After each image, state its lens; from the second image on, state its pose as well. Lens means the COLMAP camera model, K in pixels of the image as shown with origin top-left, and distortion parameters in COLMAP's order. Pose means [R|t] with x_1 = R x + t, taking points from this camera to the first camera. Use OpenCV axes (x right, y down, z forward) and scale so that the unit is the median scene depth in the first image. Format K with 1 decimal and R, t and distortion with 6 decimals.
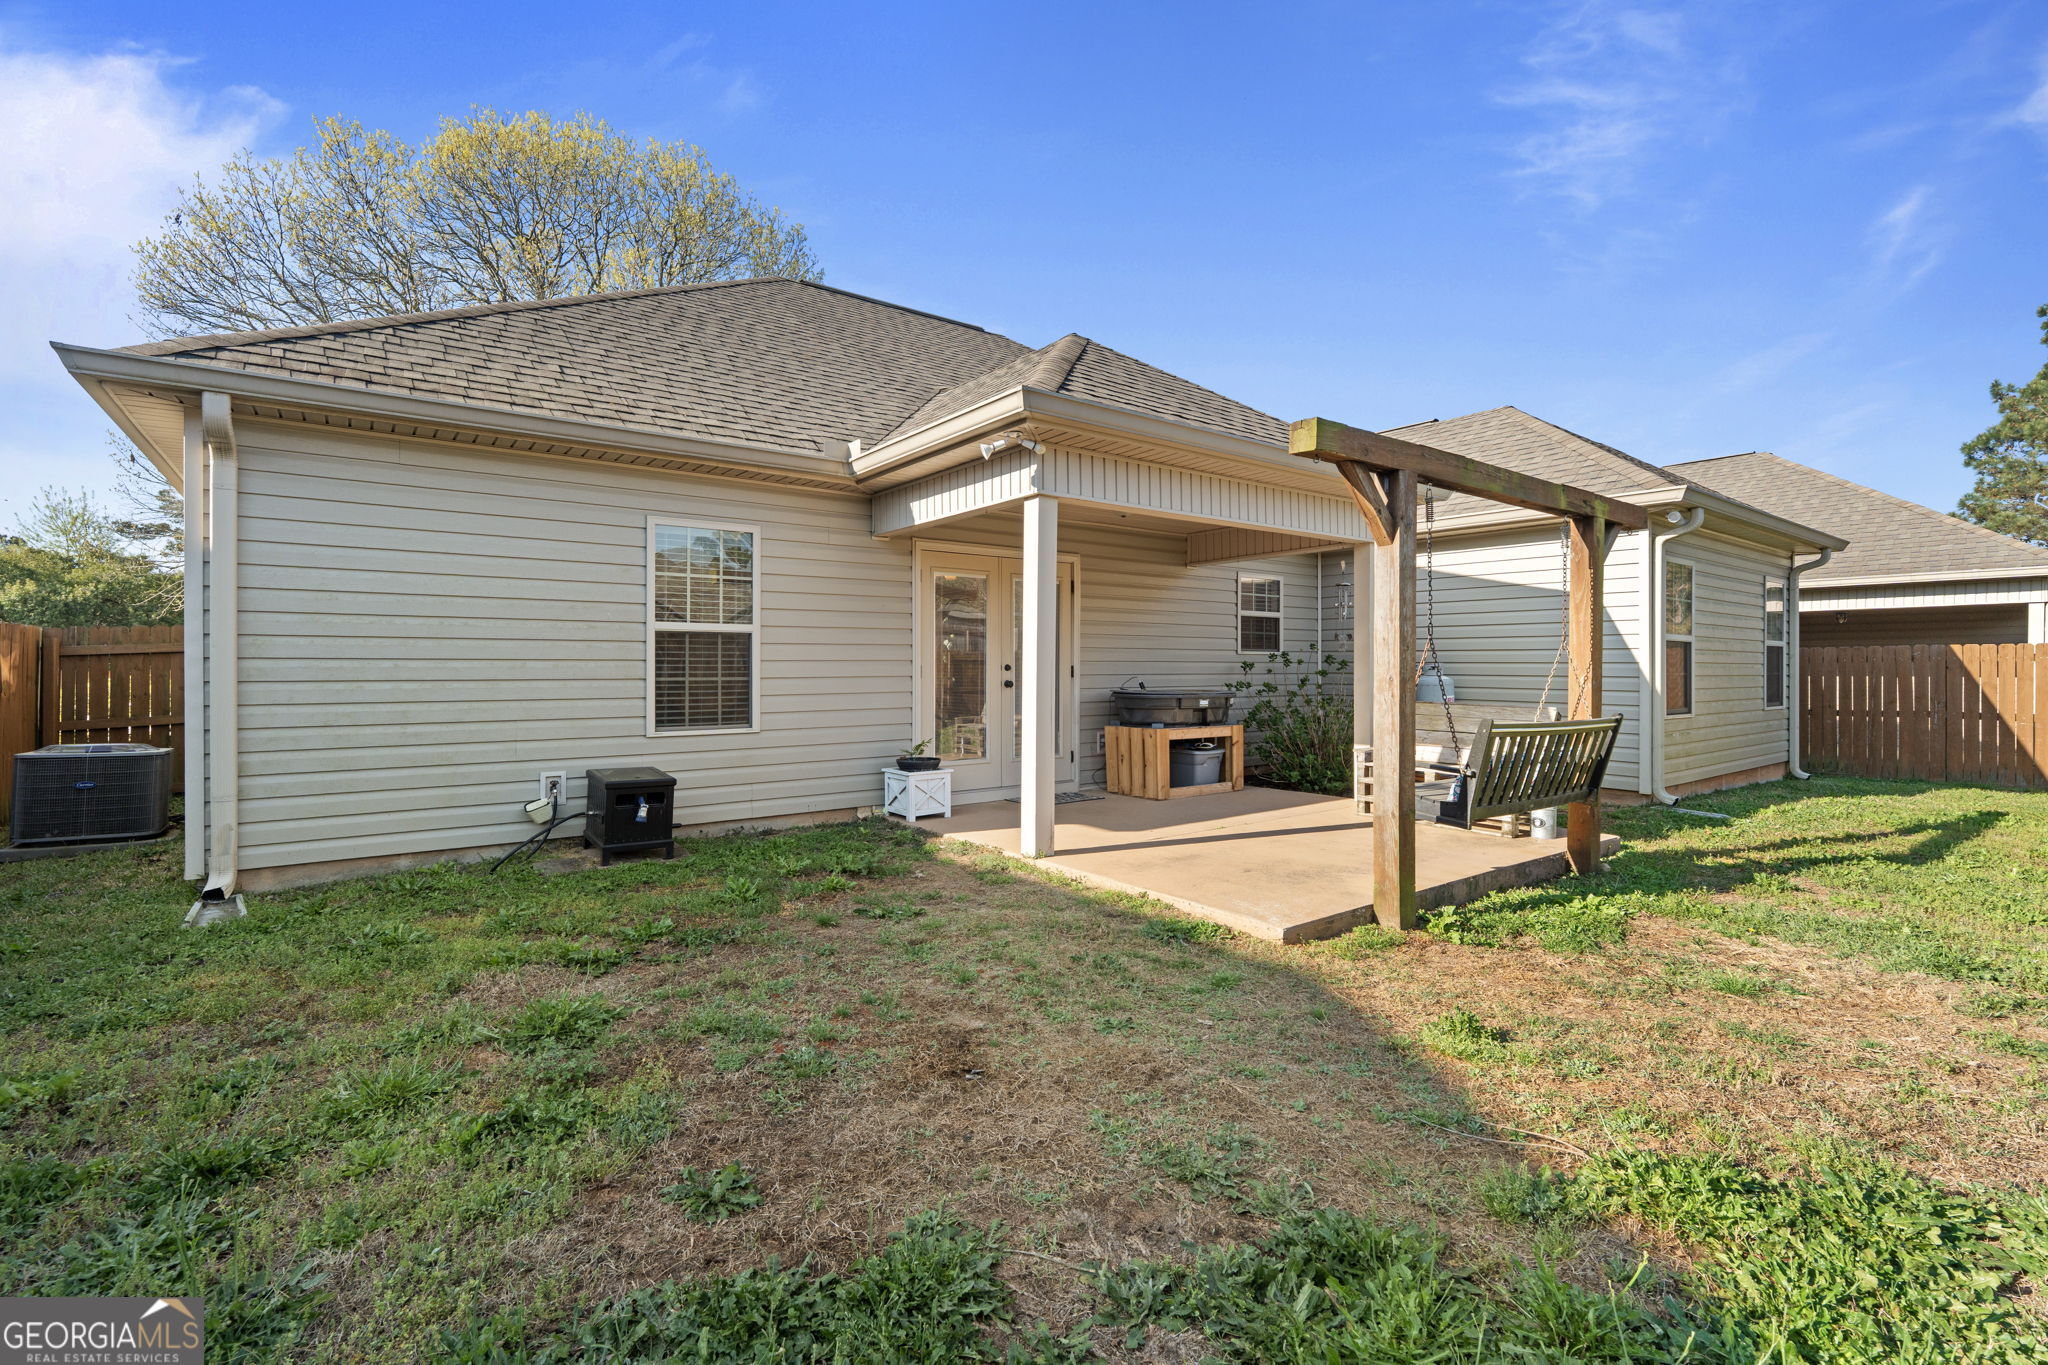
lens RADIAL K [[903.3, 0, 1023.4], [0, 903.3, 672.1], [0, 0, 1]] dist [-0.006317, 0.000828]
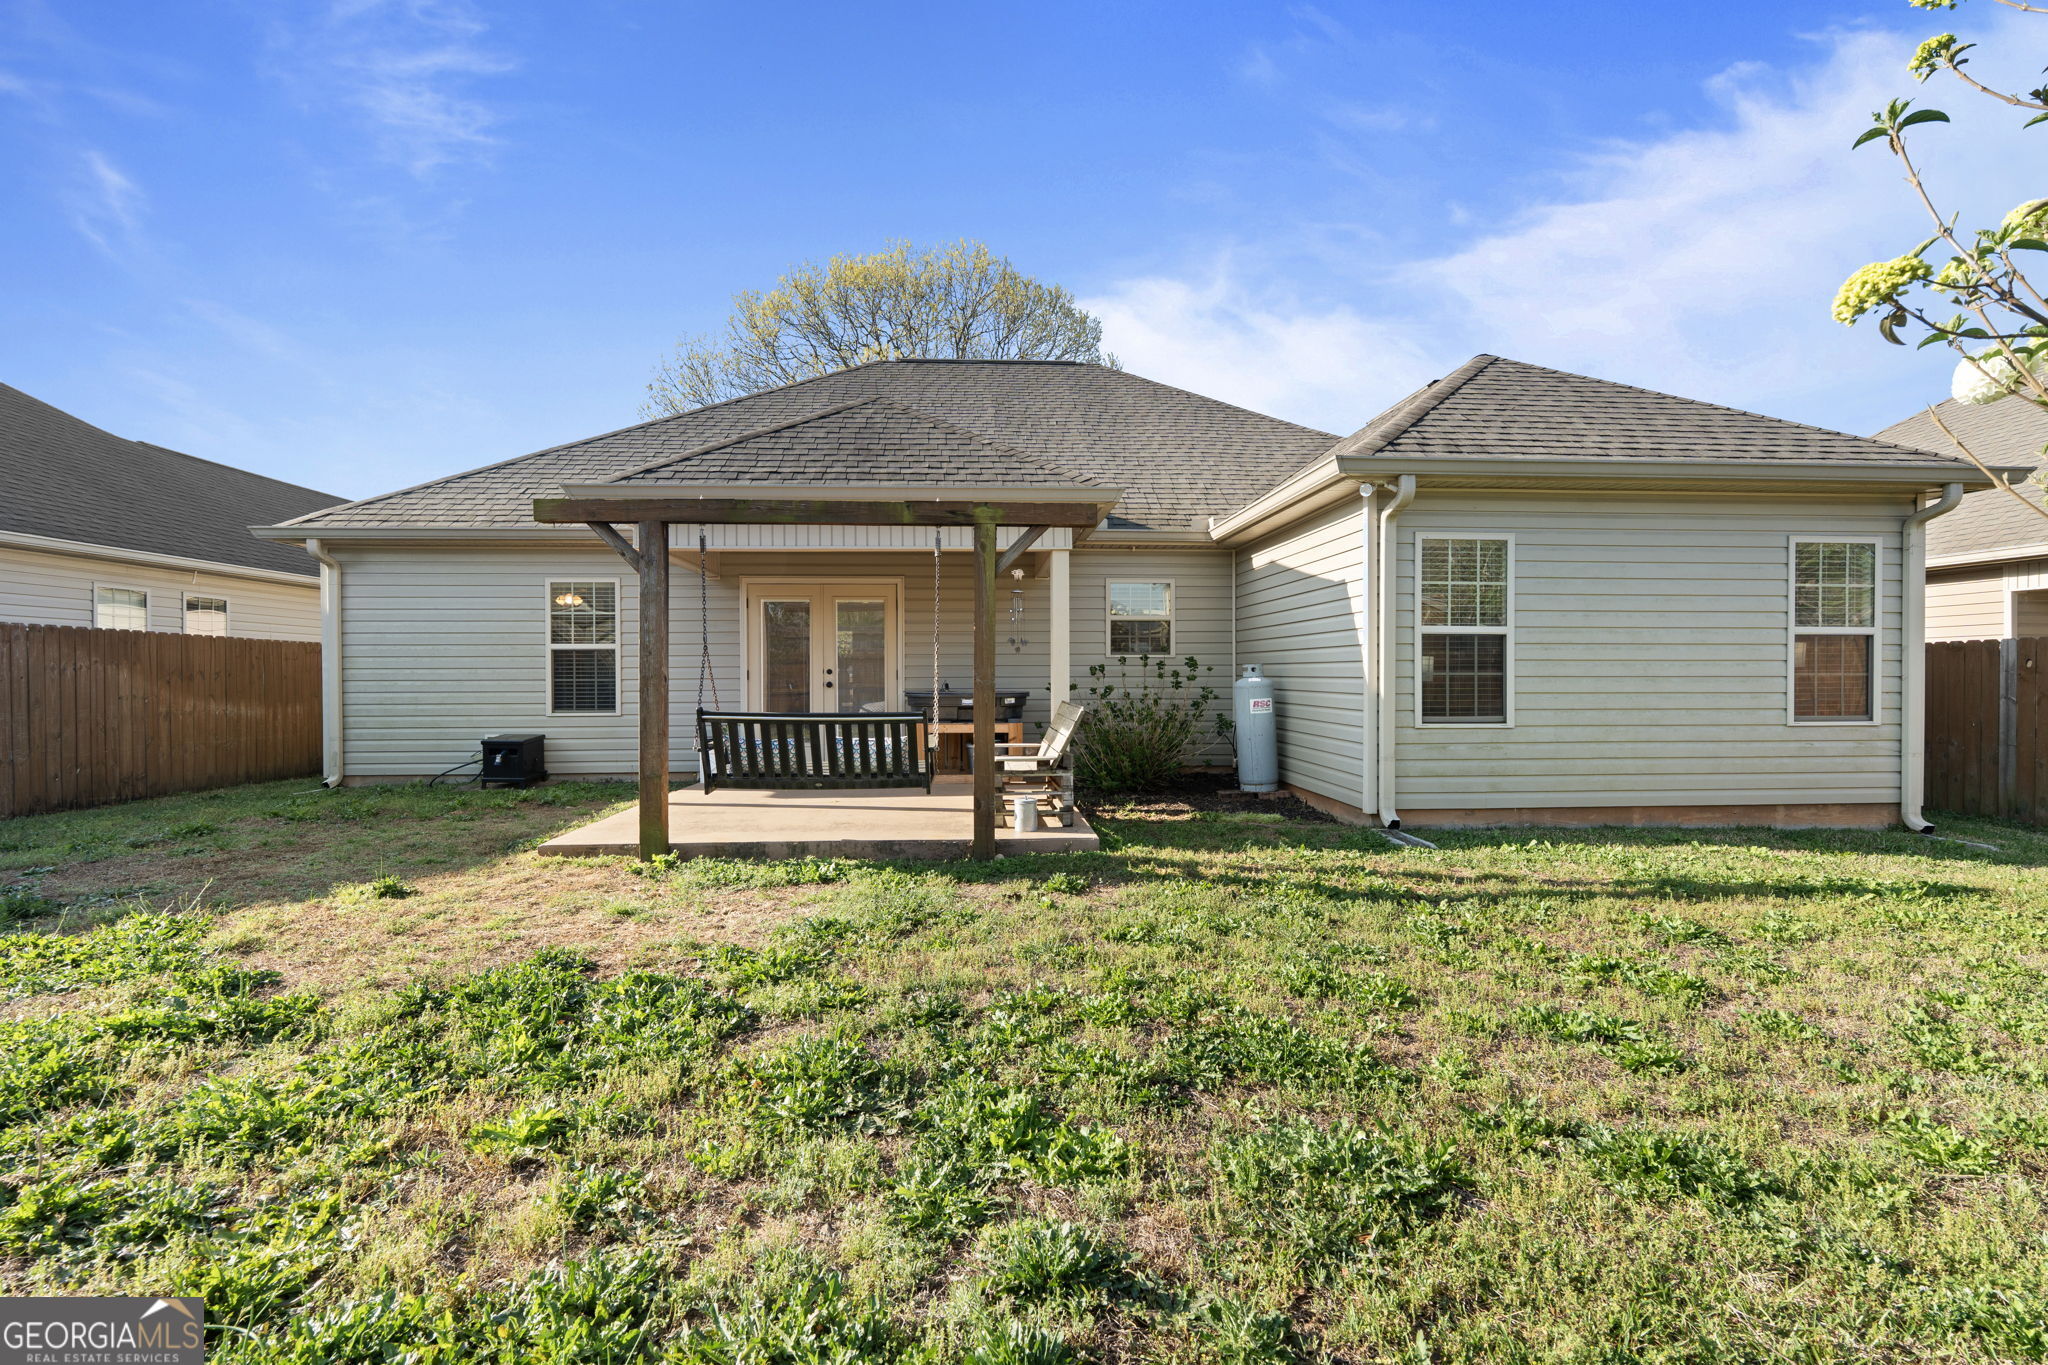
lens RADIAL K [[903.3, 0, 1023.4], [0, 903.3, 672.1], [0, 0, 1]] dist [-0.006317, 0.000828]
pose [[0.835020, -0.006914, -0.550176, 1.149565], [0.000497, 0.999930, -0.011811, 0.013361], [0.550219, 0.009589, 0.834965, 0.128333]]
